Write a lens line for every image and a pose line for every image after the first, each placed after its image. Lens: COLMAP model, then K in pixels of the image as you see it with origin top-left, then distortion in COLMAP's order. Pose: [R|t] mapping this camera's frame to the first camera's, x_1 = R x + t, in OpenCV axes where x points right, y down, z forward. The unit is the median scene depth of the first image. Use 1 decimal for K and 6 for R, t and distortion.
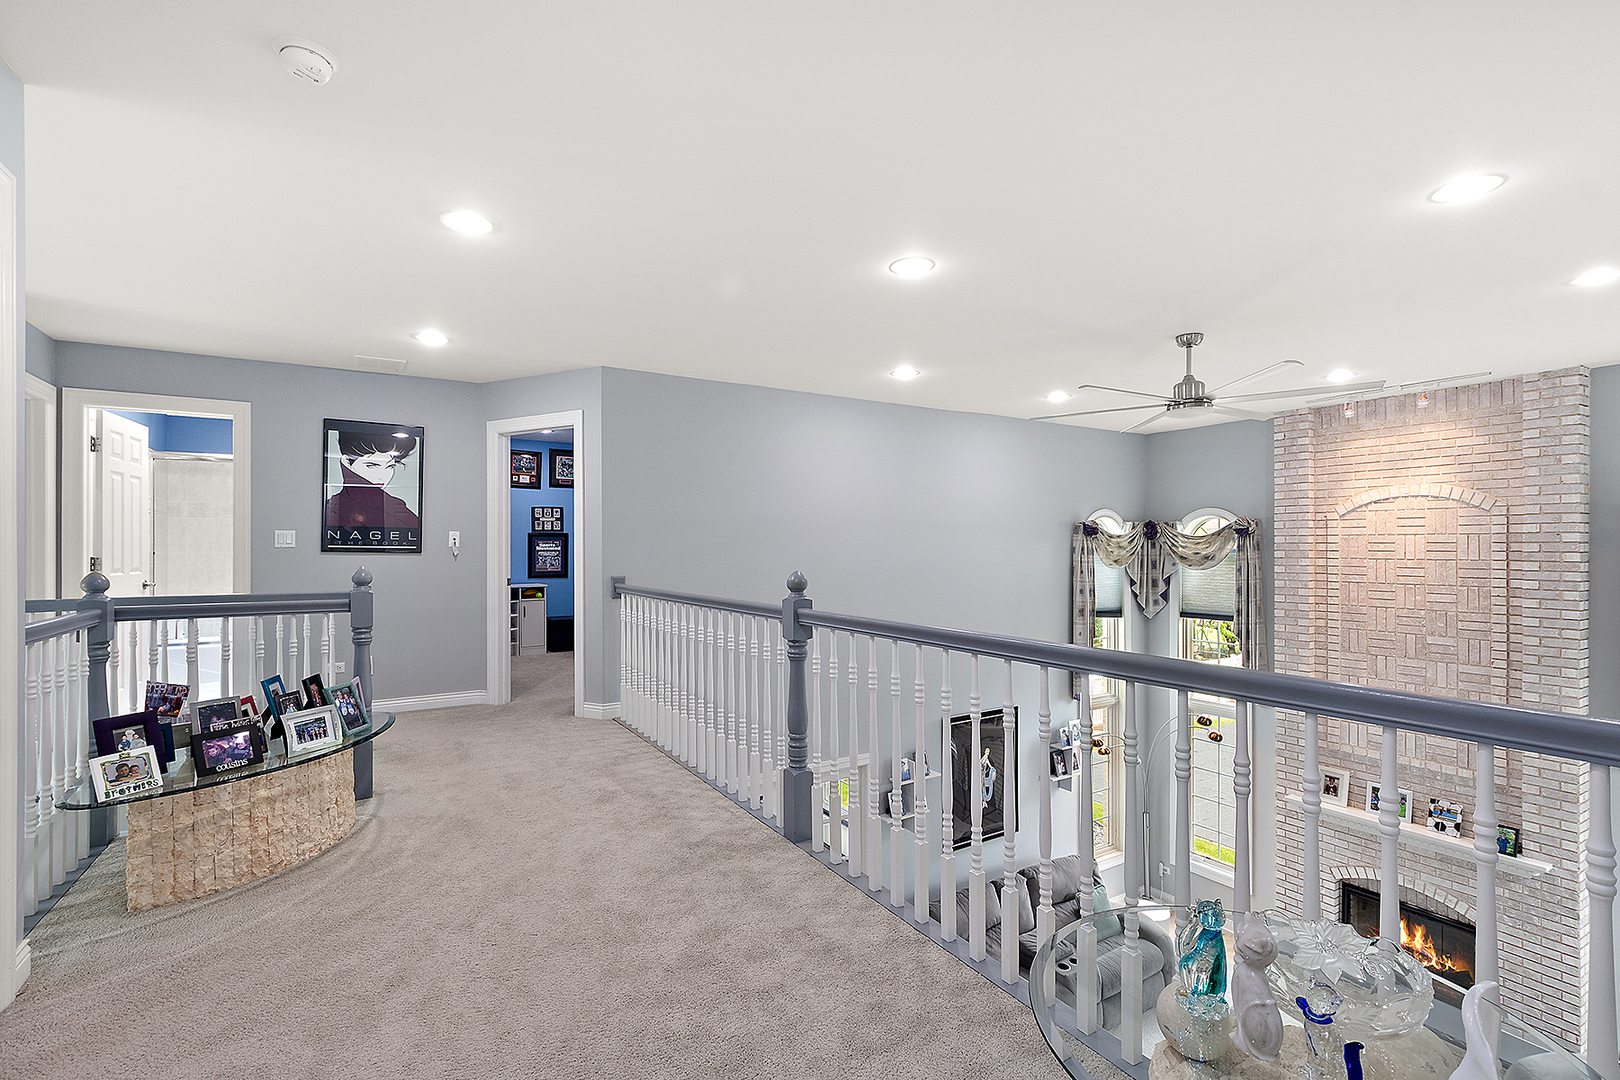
lens RADIAL K [[726.8, 0, 799.9], [0, 726.8, 545.3], [0, 0, 1]] dist [-0.016109, 0.005745]
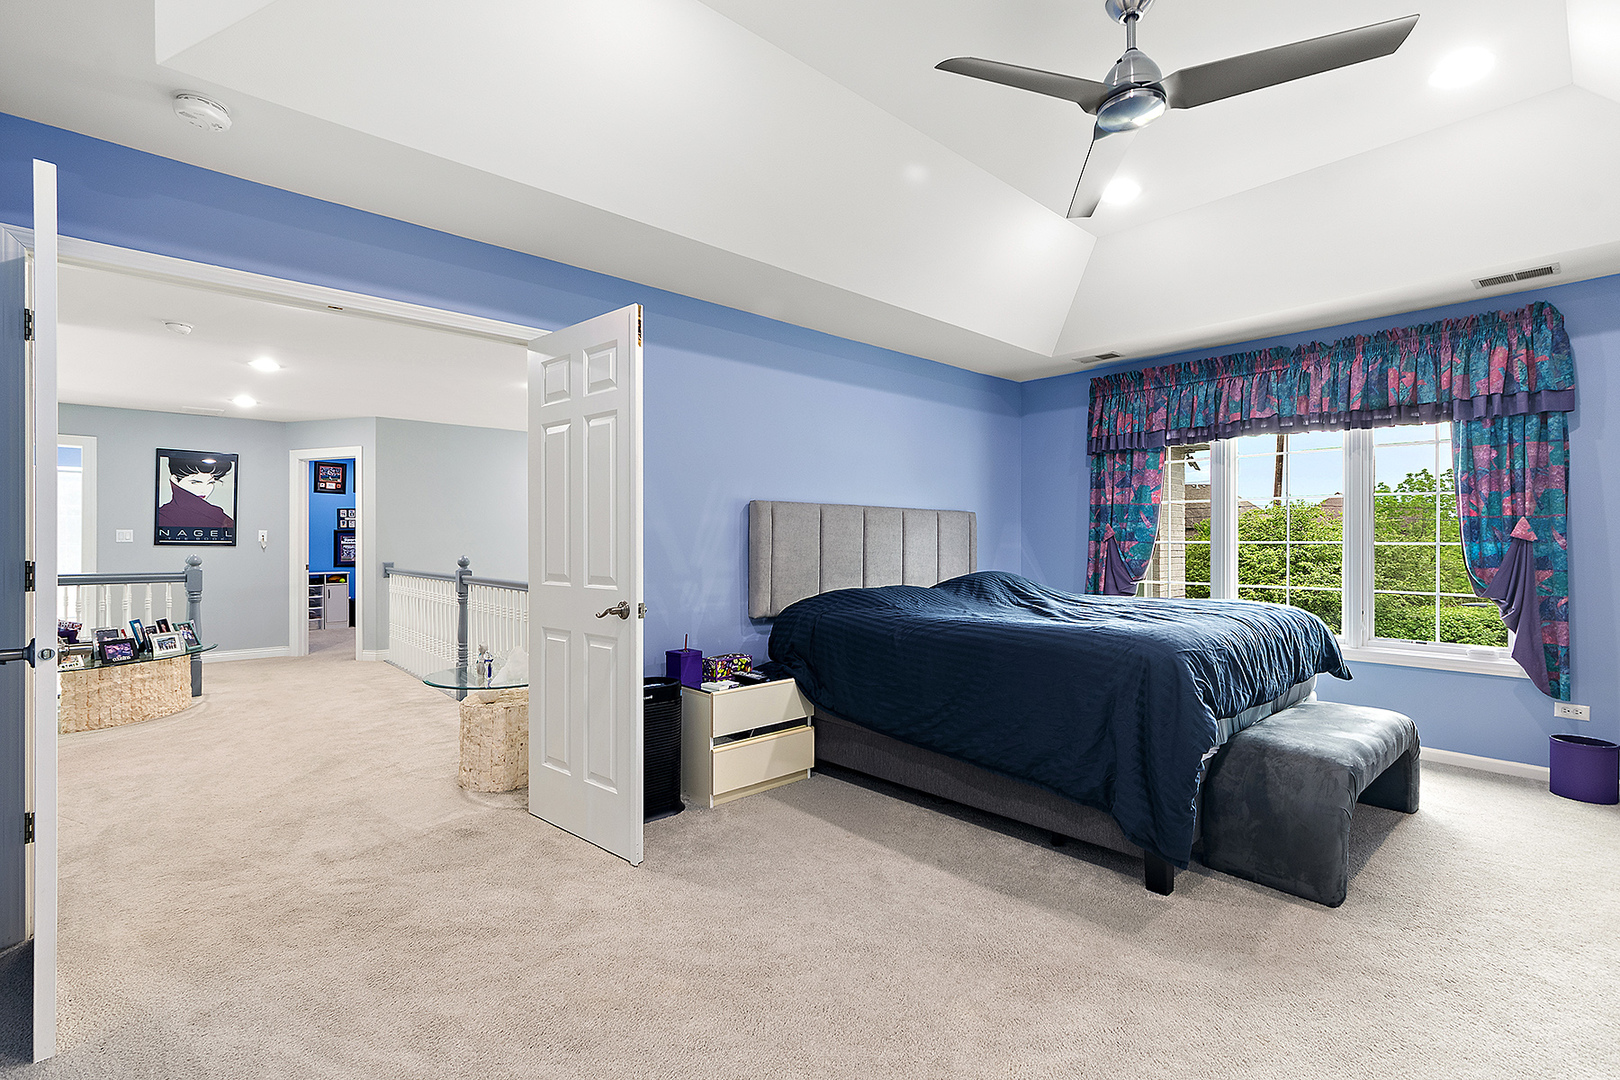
lens RADIAL K [[726.8, 0, 801.8], [0, 726.8, 538.8], [0, 0, 1]] dist [-0.016109, 0.005745]
pose [[0.983342, 0.001390, 0.181761, 0.300986], [-0.001194, 0.999999, -0.001187, -0.003106], [-0.181762, 0.000950, 0.983342, -0.572592]]
